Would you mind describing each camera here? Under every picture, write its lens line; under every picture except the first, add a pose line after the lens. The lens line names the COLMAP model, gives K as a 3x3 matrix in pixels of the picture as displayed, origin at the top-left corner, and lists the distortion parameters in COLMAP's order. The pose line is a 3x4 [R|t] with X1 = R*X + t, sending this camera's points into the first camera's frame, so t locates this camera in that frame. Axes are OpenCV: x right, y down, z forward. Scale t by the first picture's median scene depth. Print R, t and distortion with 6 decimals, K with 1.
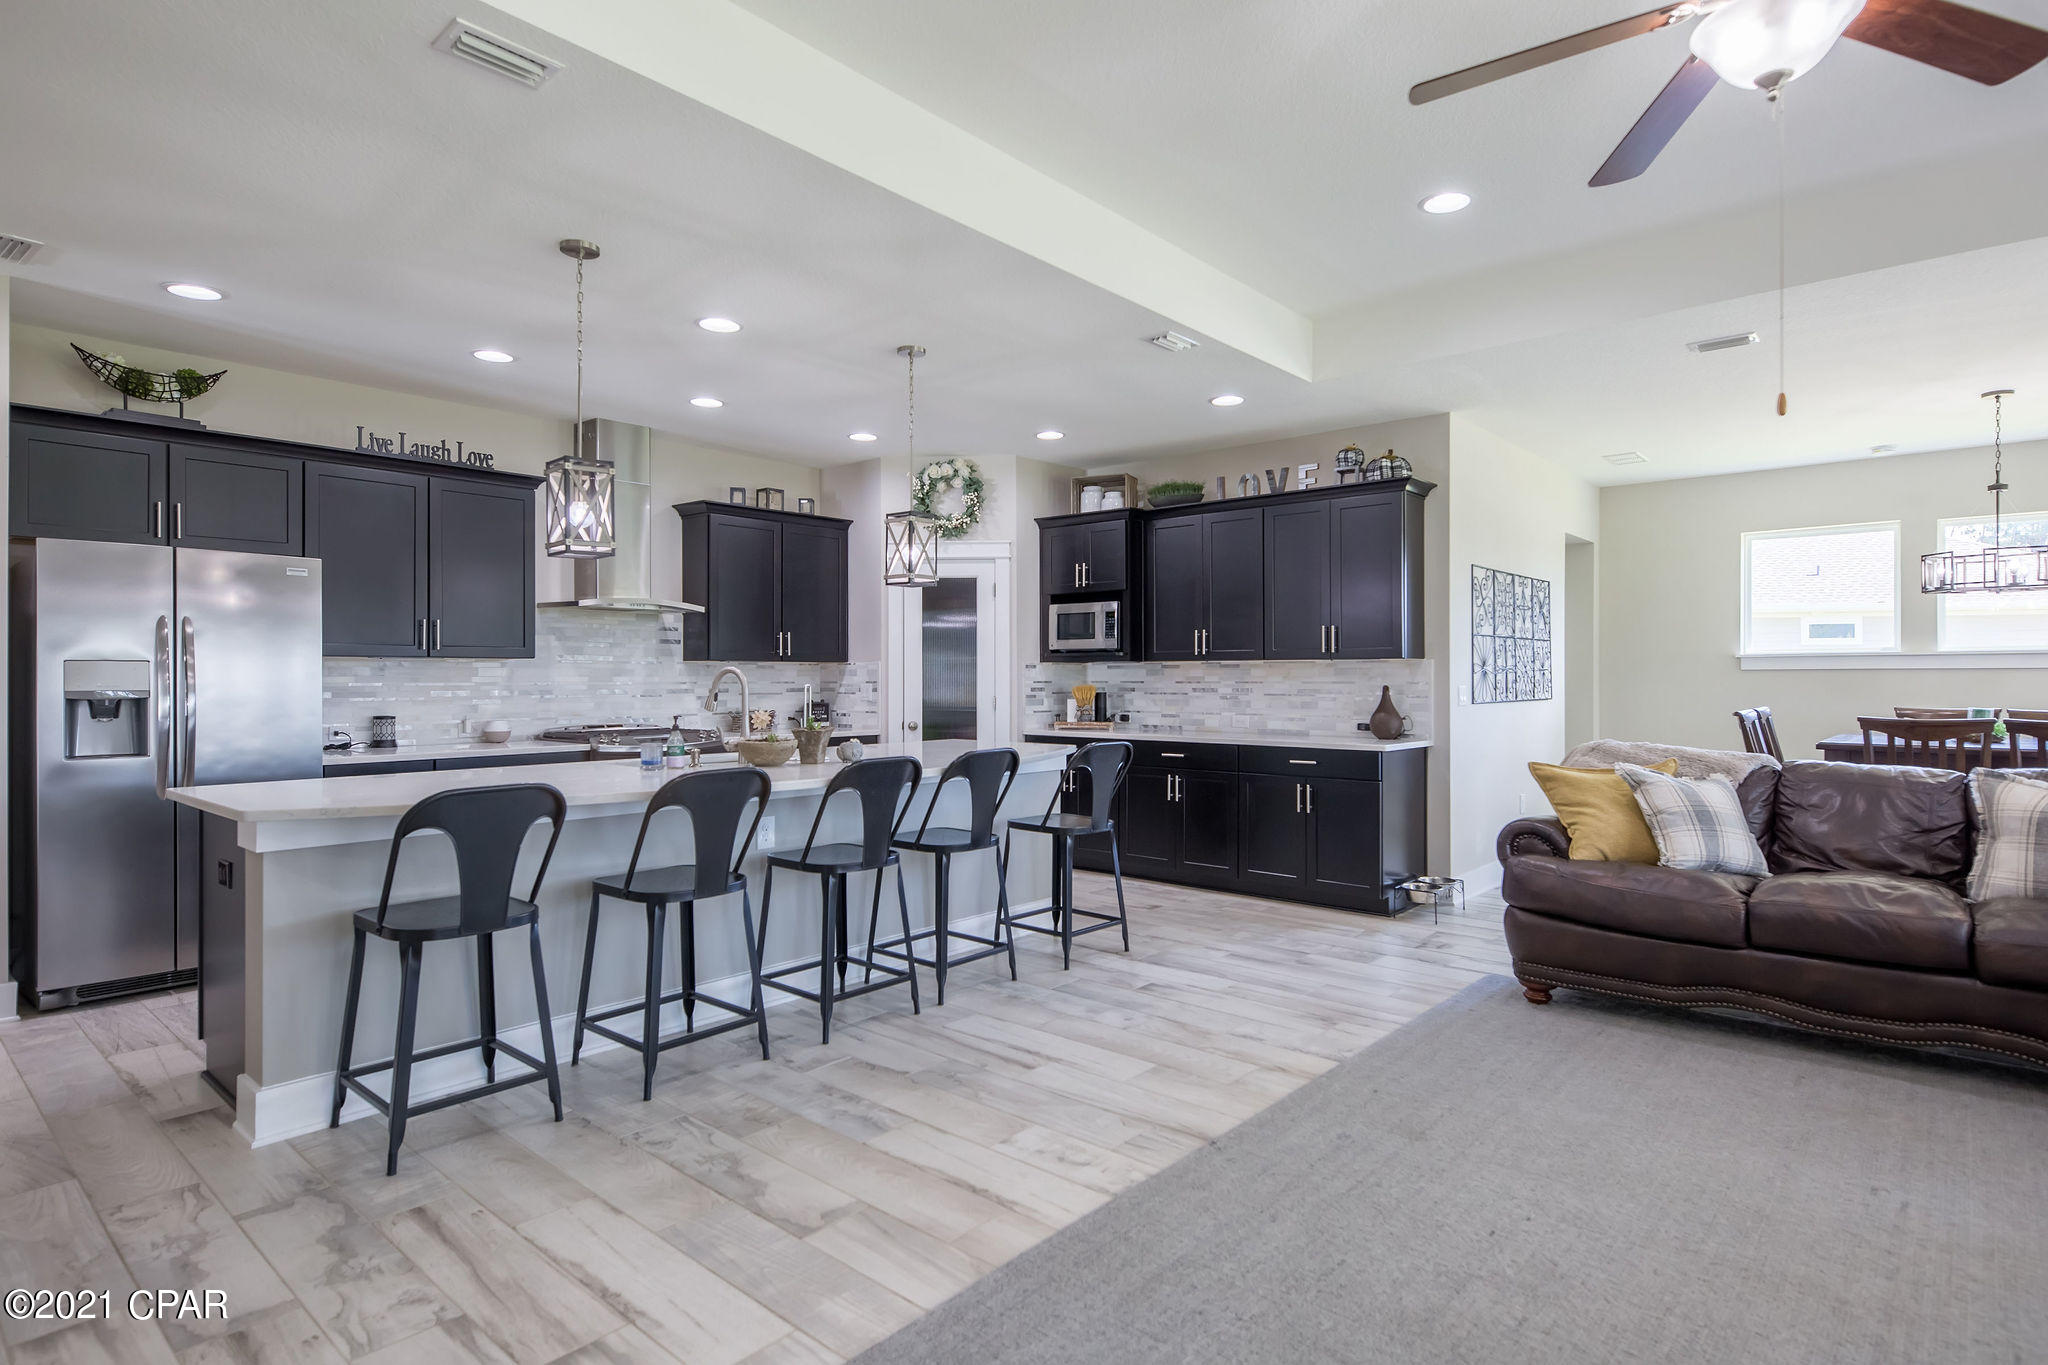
lens RADIAL K [[1070.4, 0, 1026.3], [0, 1070.4, 676.4], [0, 0, 1]] dist [-0.000281, -0.000083]
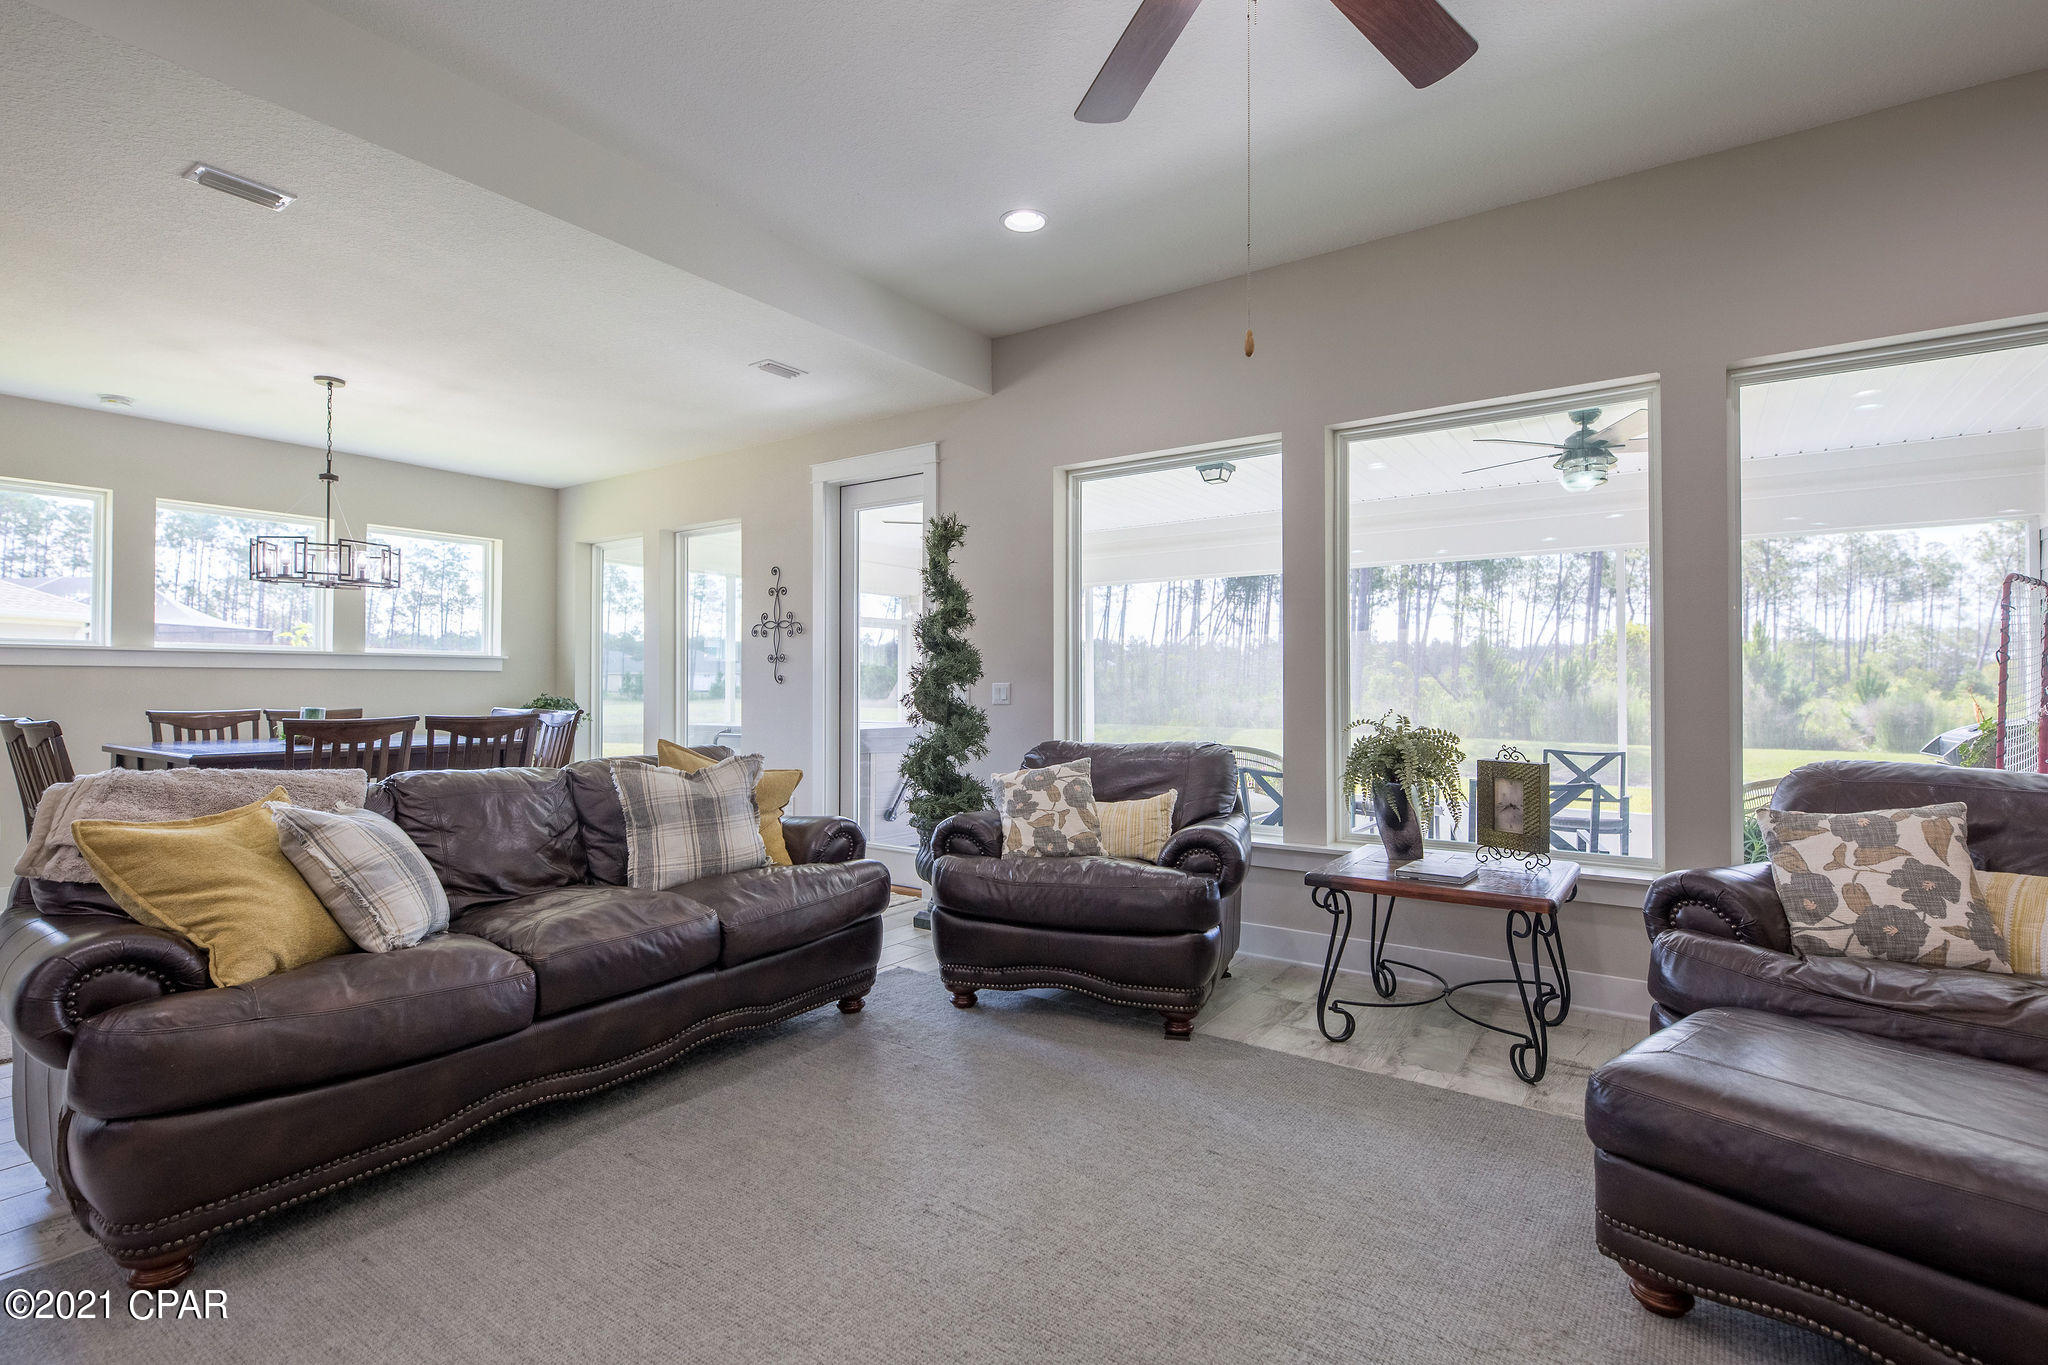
lens RADIAL K [[967.3, 0, 1027.9], [0, 967.3, 680.0], [0, 0, 1]] dist [-0.003023, 0.000010]
pose [[-0.105914, 0.007775, 0.994345, -0.029071], [0.000825, 0.999970, -0.007731, 0.016855], [-0.994375, 0.000001, -0.105917, 0.621365]]
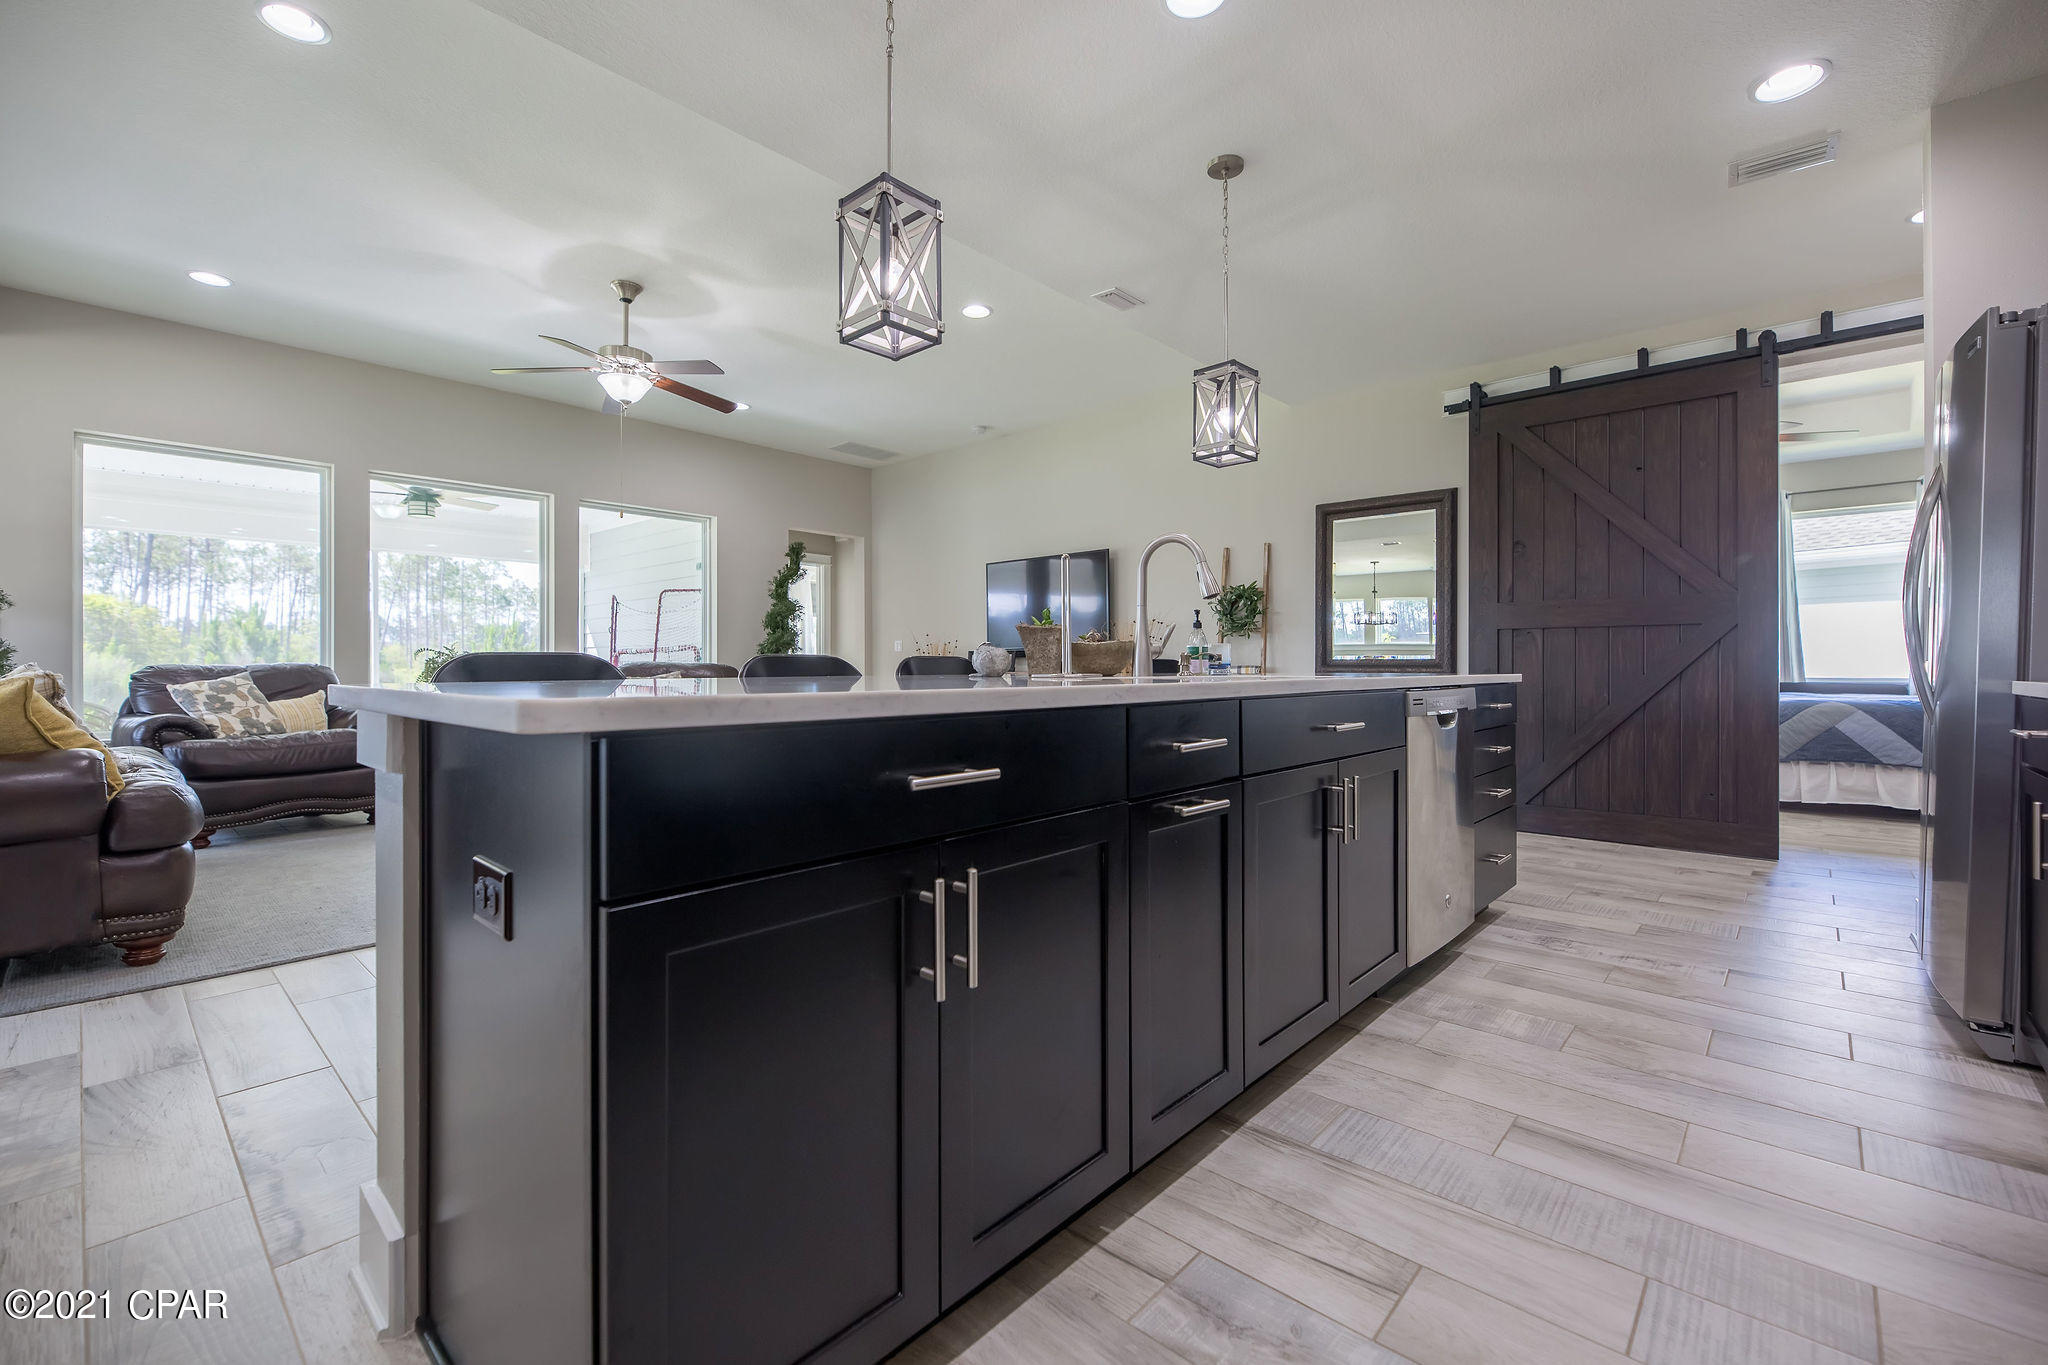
lens RADIAL K [[856.7, 0, 1027.6], [0, 856.7, 673.7], [0, 0, 1]] dist [-0.009270, -0.000700]
pose [[-0.999810, -0.001650, 0.019442, -0.037441], [-0.001450, 0.999946, 0.010323, 0.019607], [-0.019458, 0.010293, -0.999758, 0.669398]]
